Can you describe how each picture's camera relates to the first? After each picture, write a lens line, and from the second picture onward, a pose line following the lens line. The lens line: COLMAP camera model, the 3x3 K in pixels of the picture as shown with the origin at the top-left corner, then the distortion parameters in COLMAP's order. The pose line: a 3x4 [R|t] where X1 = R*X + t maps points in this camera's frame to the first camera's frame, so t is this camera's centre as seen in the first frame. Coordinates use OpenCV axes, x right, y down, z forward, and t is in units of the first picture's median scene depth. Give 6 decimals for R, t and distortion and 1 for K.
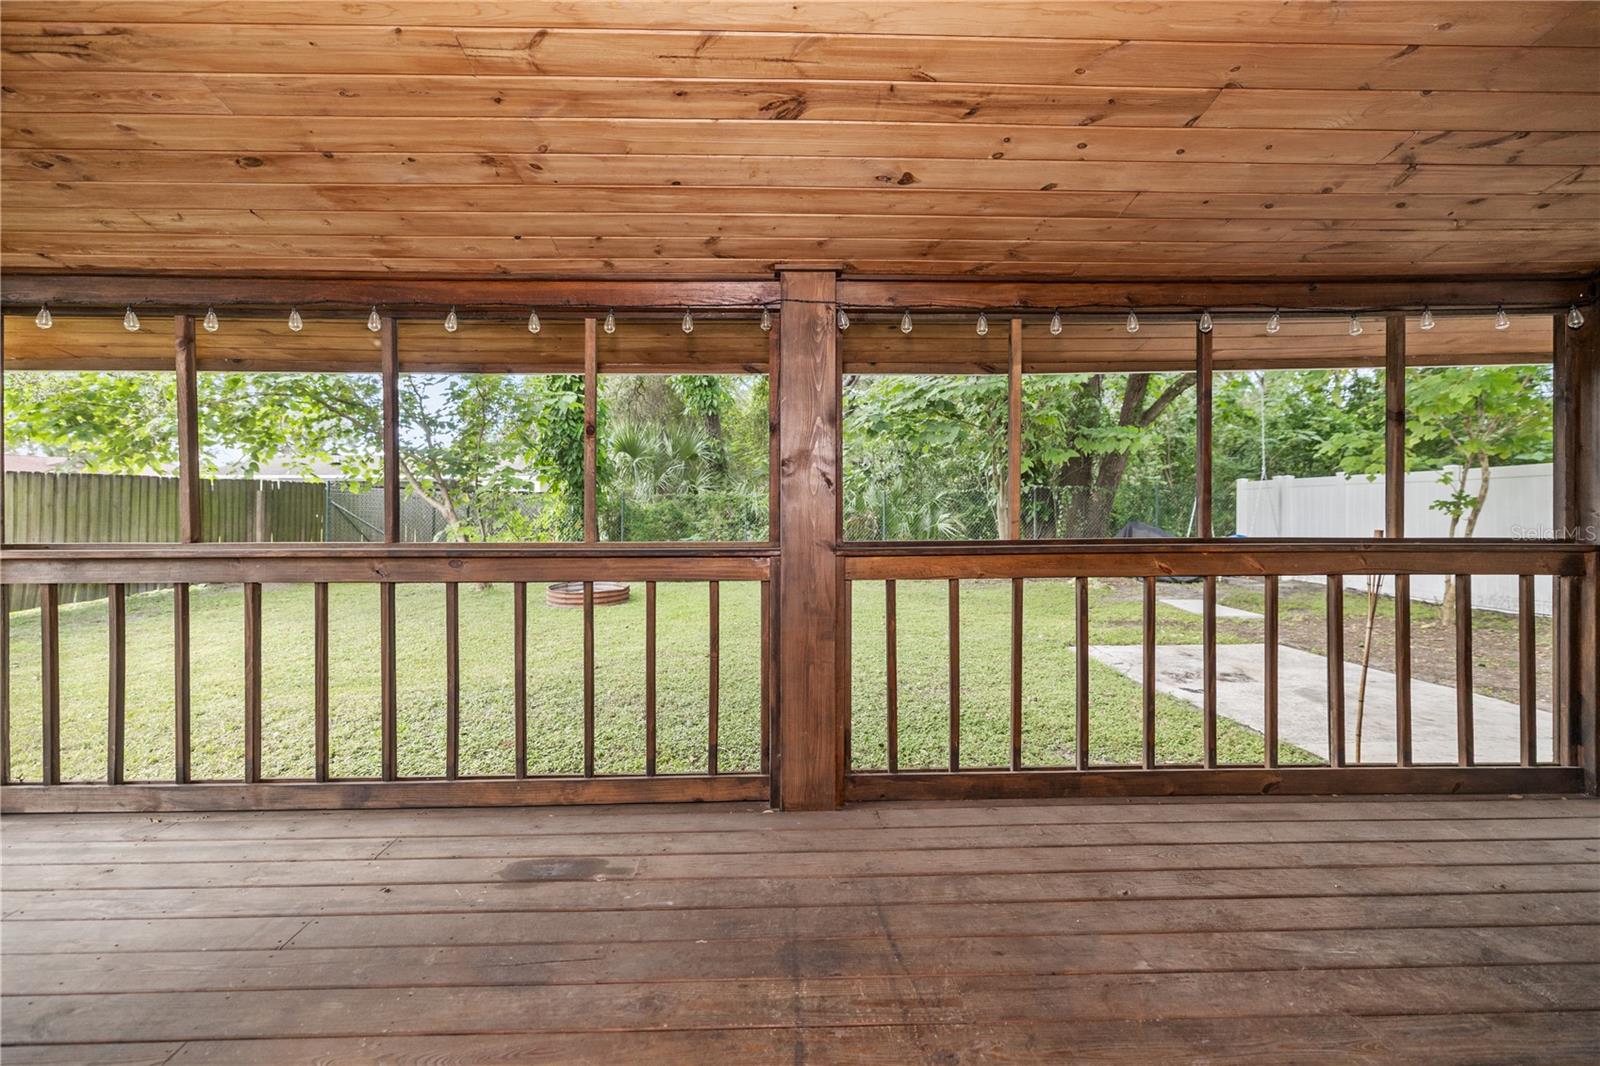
lens RADIAL K [[659.0, 0, 795.3], [0, 659.0, 493.4], [0, 0, 1]] dist [-0.014272, -0.000136]
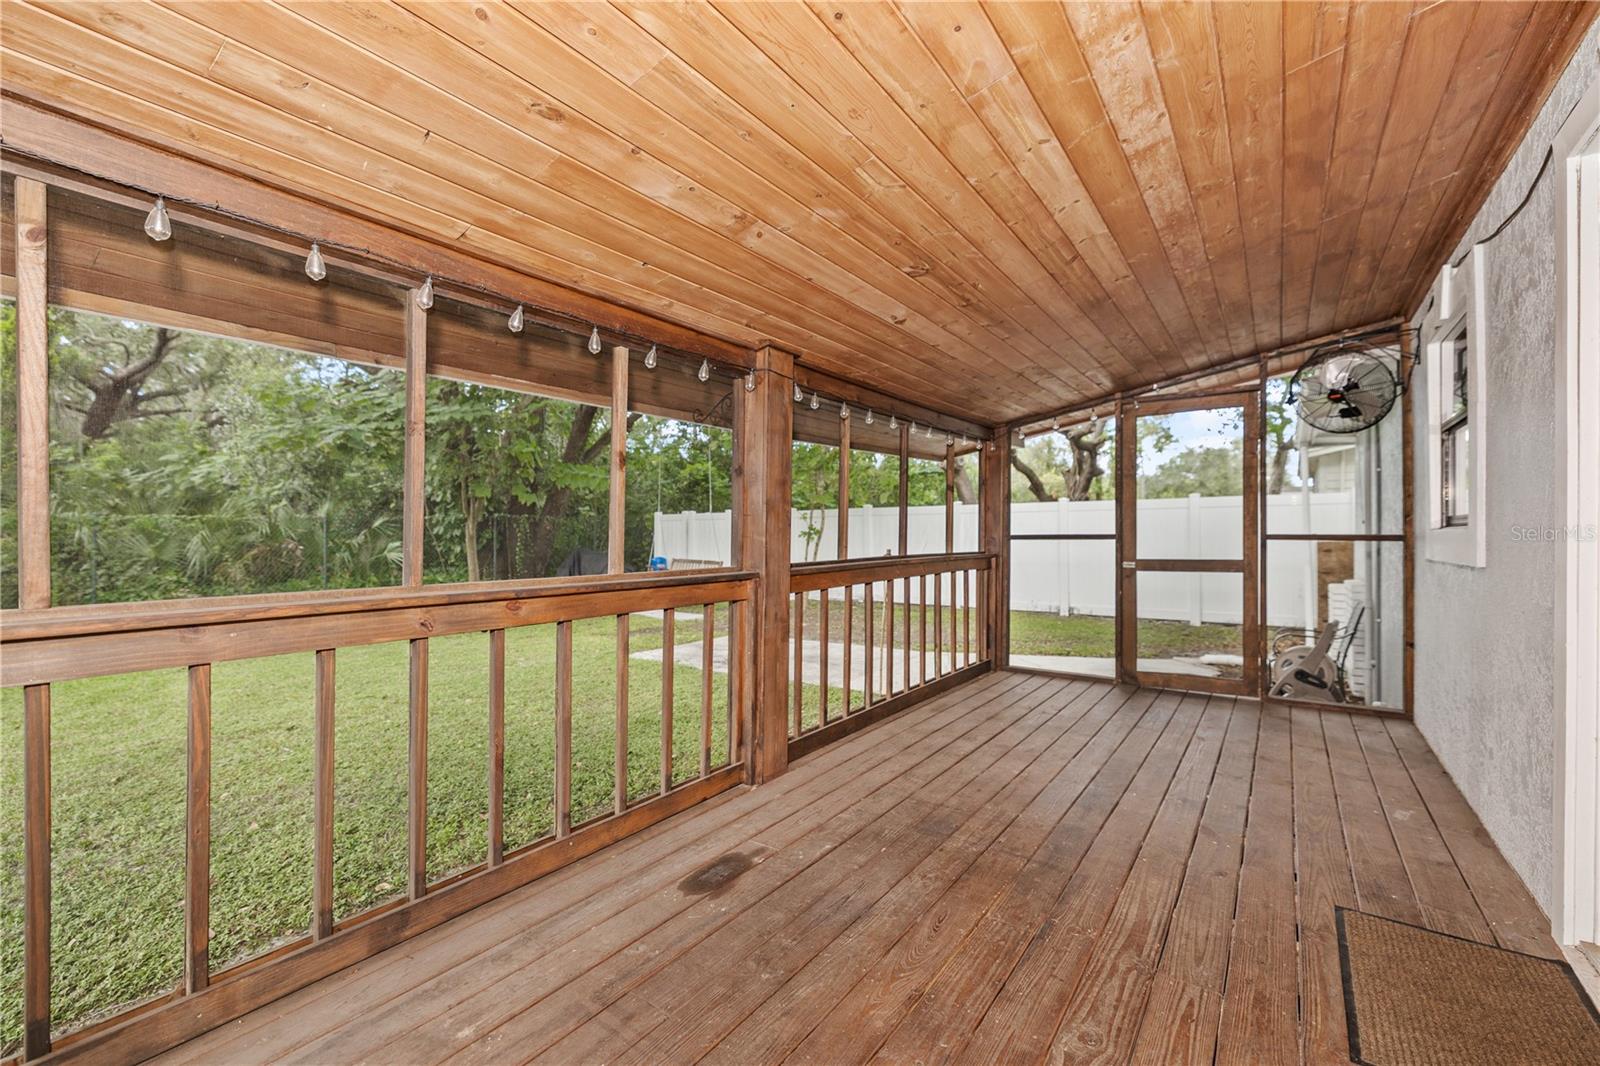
lens RADIAL K [[665.3, 0, 766.5], [0, 665.3, 521.9], [0, 0, 1]] dist [-0.000245, -0.000053]
pose [[0.636721, 0.012621, 0.770991, -0.864704], [-0.013333, 0.999897, -0.005357, -0.002707], [-0.770979, -0.006869, 0.636824, 0.179855]]
